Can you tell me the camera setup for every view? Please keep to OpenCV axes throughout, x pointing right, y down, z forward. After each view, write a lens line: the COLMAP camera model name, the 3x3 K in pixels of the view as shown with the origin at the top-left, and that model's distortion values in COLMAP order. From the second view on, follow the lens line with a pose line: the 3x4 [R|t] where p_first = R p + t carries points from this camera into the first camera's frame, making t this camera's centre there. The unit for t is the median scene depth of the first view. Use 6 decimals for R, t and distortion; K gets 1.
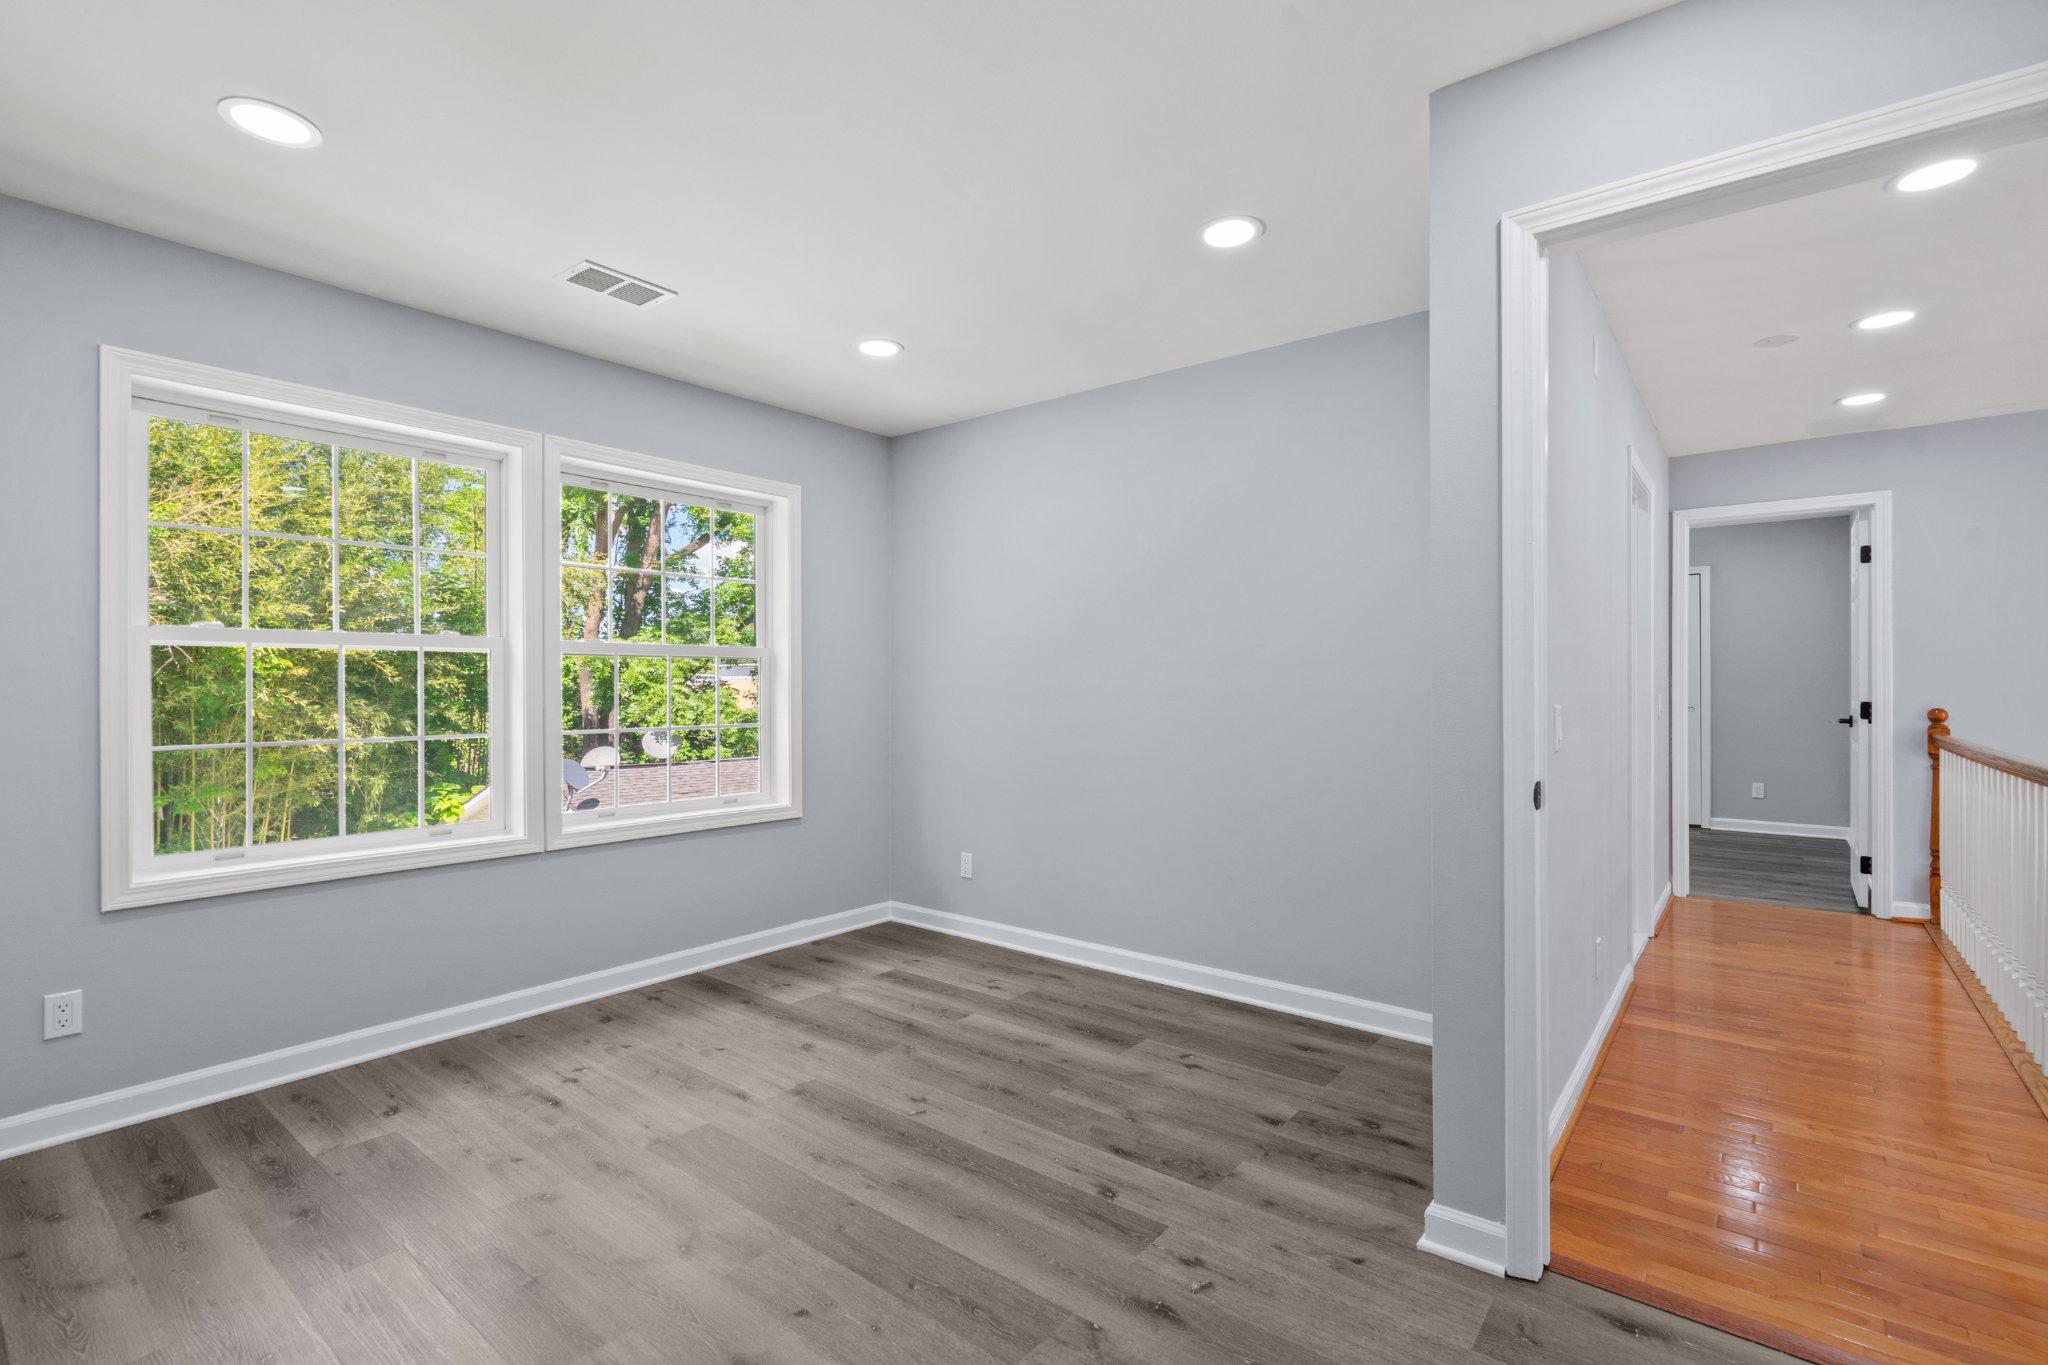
lens RADIAL K [[943.8, 0, 1022.4], [0, 943.8, 682.5], [0, 0, 1]] dist [-0.003680, 0.000635]
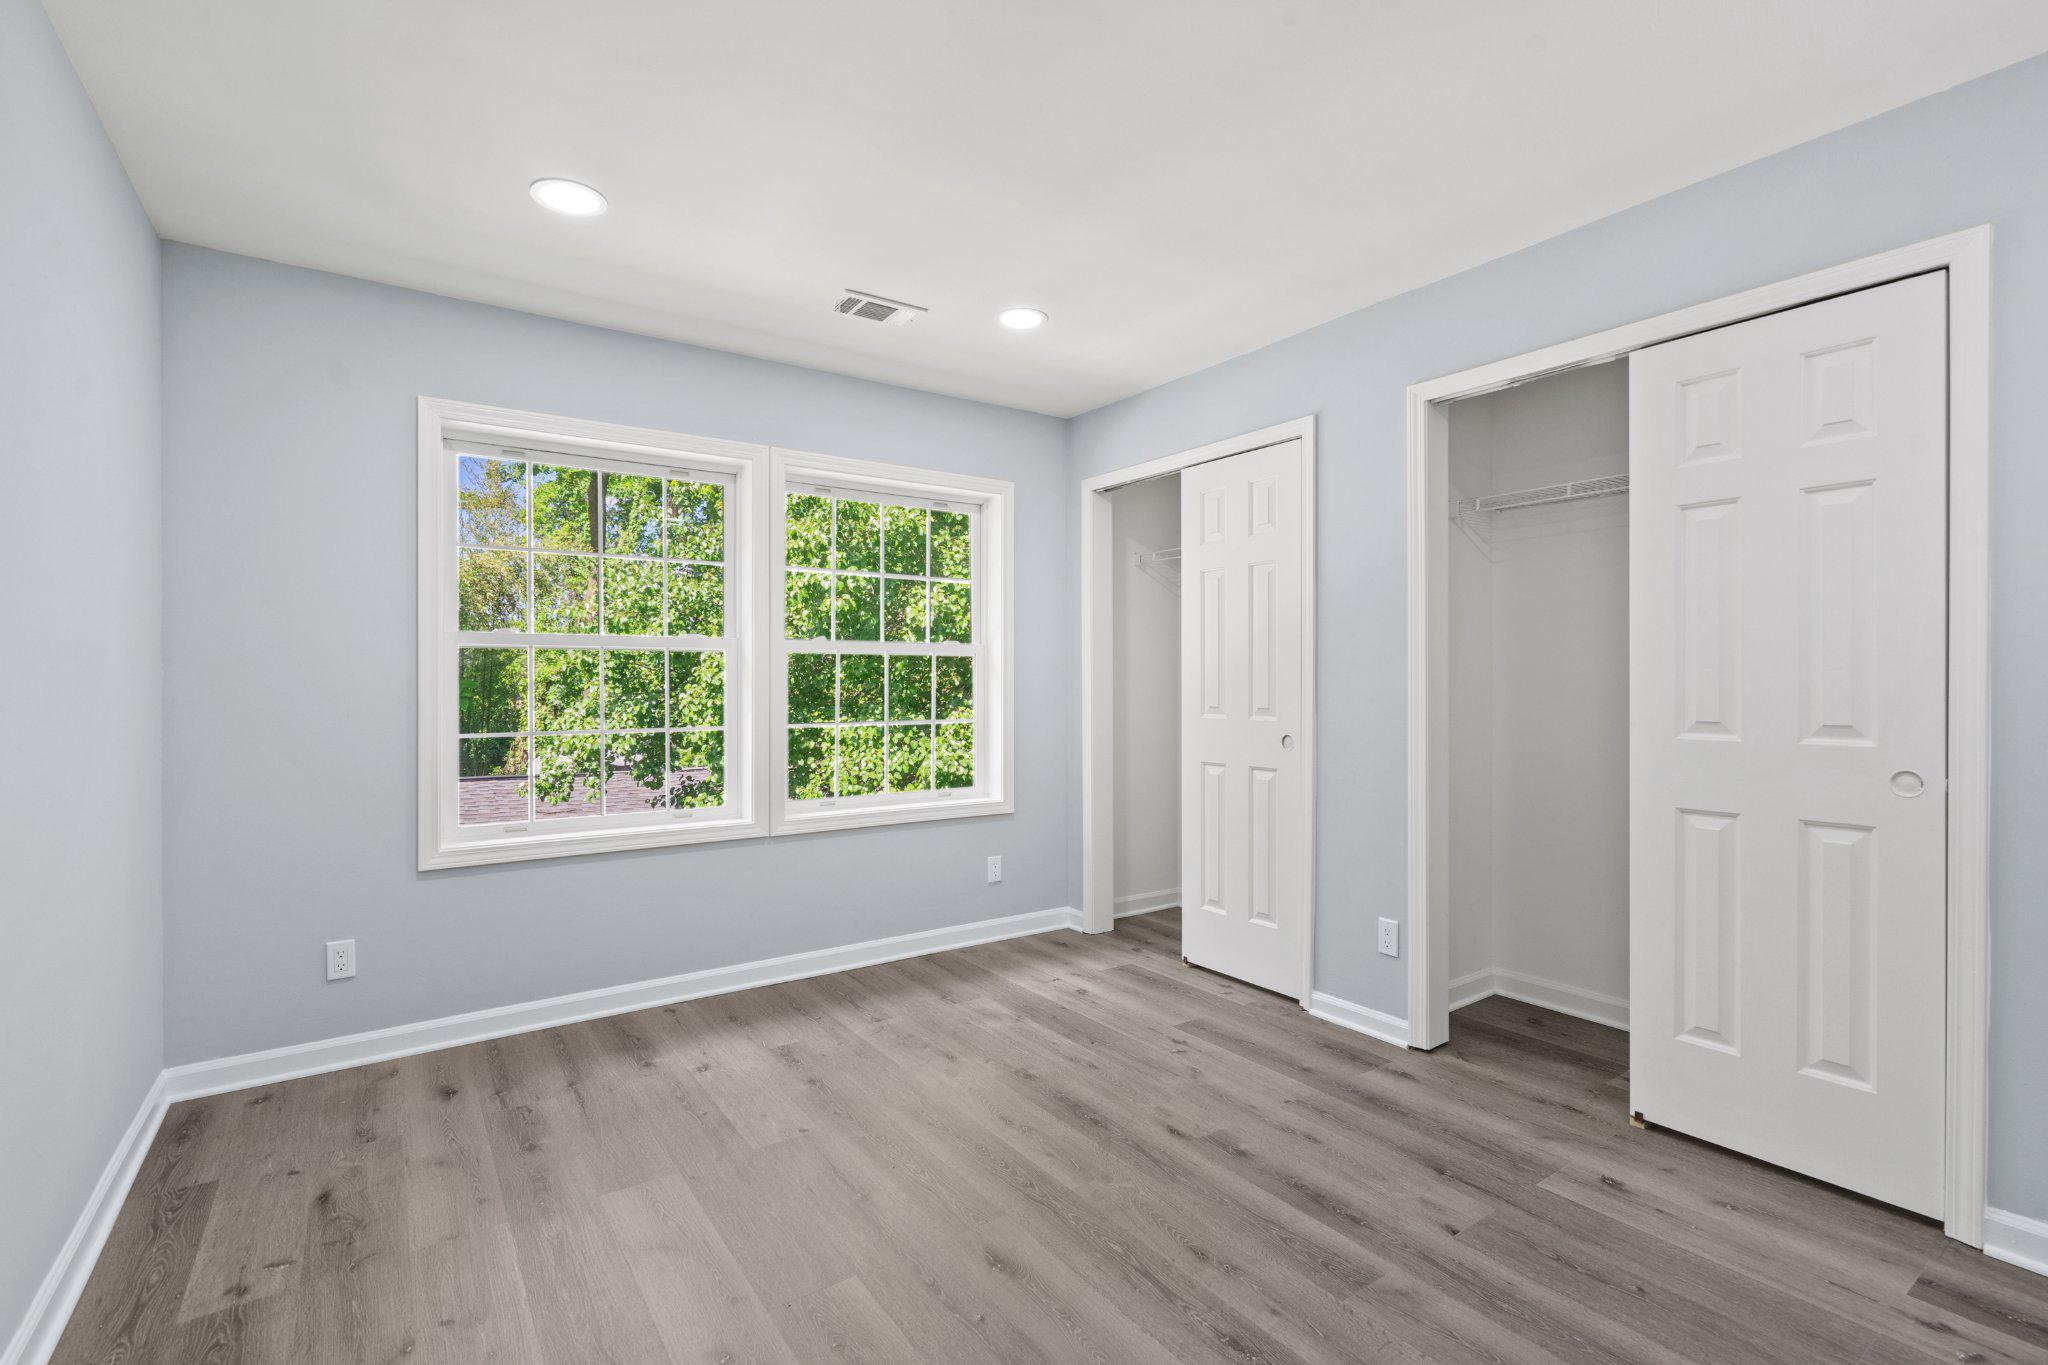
lens RADIAL K [[943.8, 0, 970.5], [0, 943.8, 702.0], [0, 0, 1]] dist [-0.003680, 0.000635]
pose [[0.953142, 0.006510, -0.302452, 0.056732], [0.000888, 0.999704, 0.024316, -0.000746], [0.302521, -0.023445, 0.952854, 0.067391]]
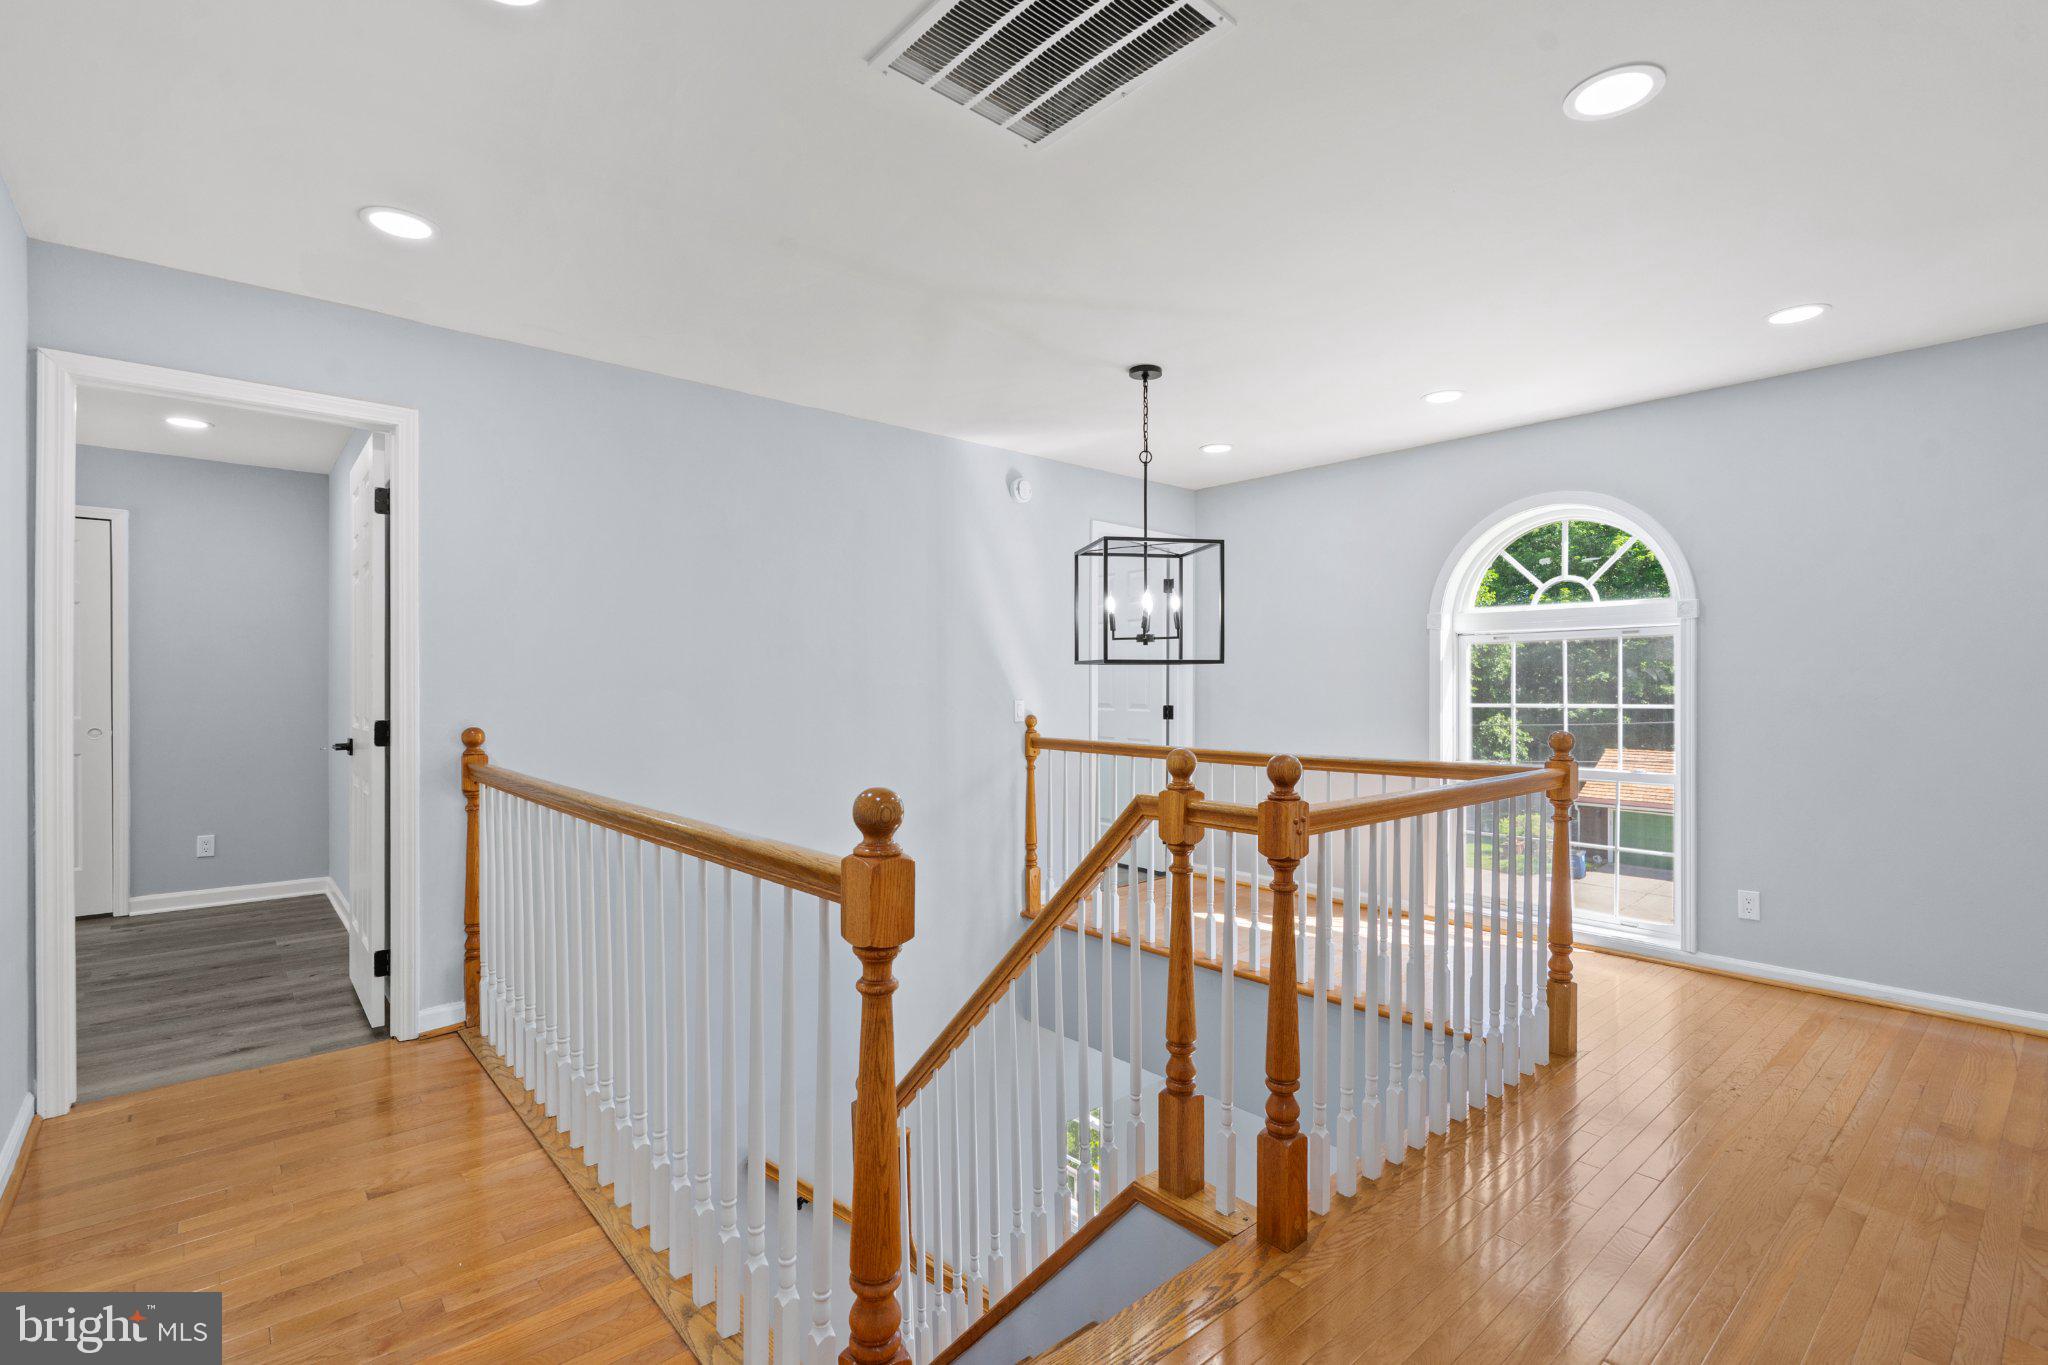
lens RADIAL K [[943.8, 0, 1030.0], [0, 943.8, 686.5], [0, 0, 1]] dist [-0.003680, 0.000635]
pose [[0.180060, -0.000389, 0.983656, 0.306936], [-0.000190, 1.000000, 0.000430, -0.003710], [-0.983656, -0.000264, 0.180060, 0.409223]]
